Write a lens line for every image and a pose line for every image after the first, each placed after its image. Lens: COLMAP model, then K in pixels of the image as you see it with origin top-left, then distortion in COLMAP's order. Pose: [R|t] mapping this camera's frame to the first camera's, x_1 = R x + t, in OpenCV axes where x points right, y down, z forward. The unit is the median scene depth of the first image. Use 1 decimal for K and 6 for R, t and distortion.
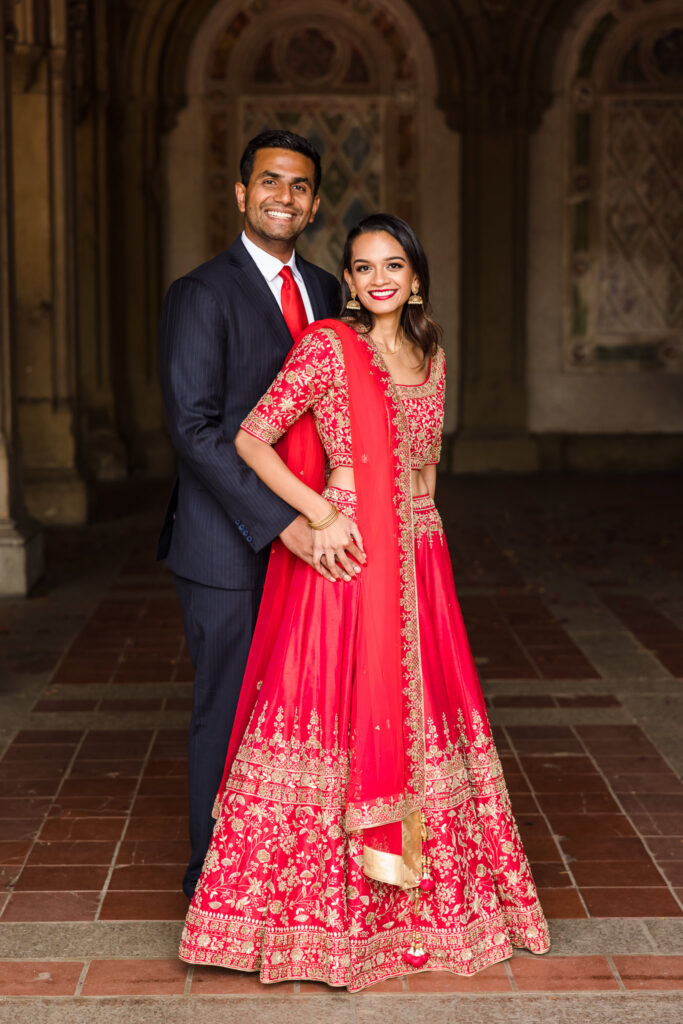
lens RADIAL K [[2153.0, 0, 309.6], [0, 2153.0, 490.2], [0, 0, 1]] dist [0.043282, 0.159633]
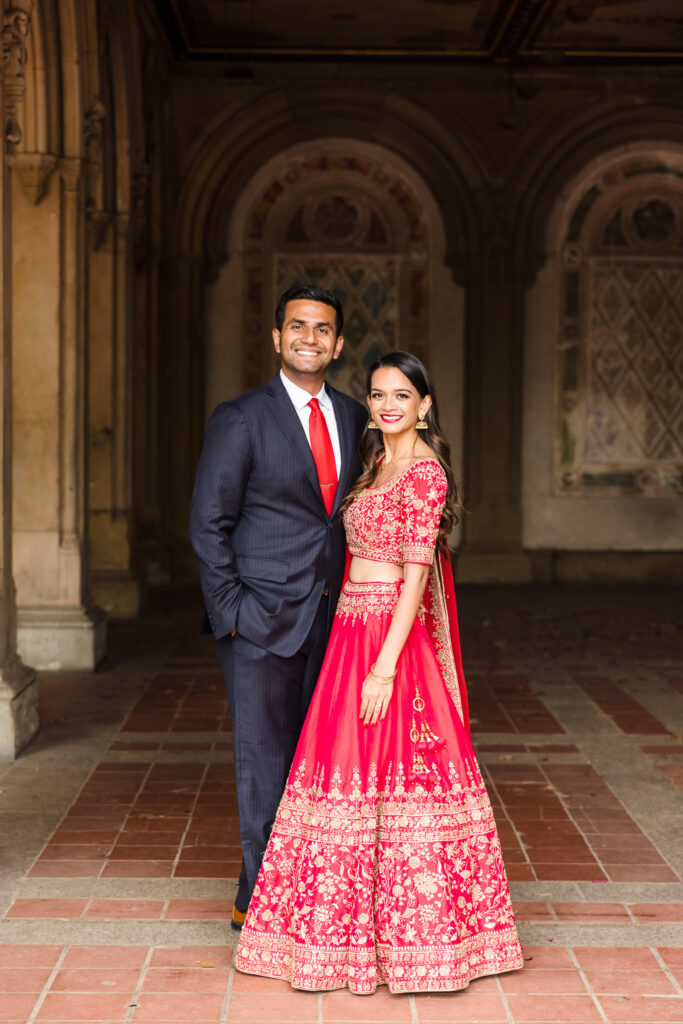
lens RADIAL K [[2153.0, 0, 309.6], [0, 2153.0, 490.2], [0, 0, 1]] dist [0.043282, 0.159633]
pose [[0.999875, 0.013034, -0.008943, -0.002067], [-0.013574, 0.997903, -0.063286, 0.023152], [0.008099, 0.063399, 0.997955, -0.199996]]
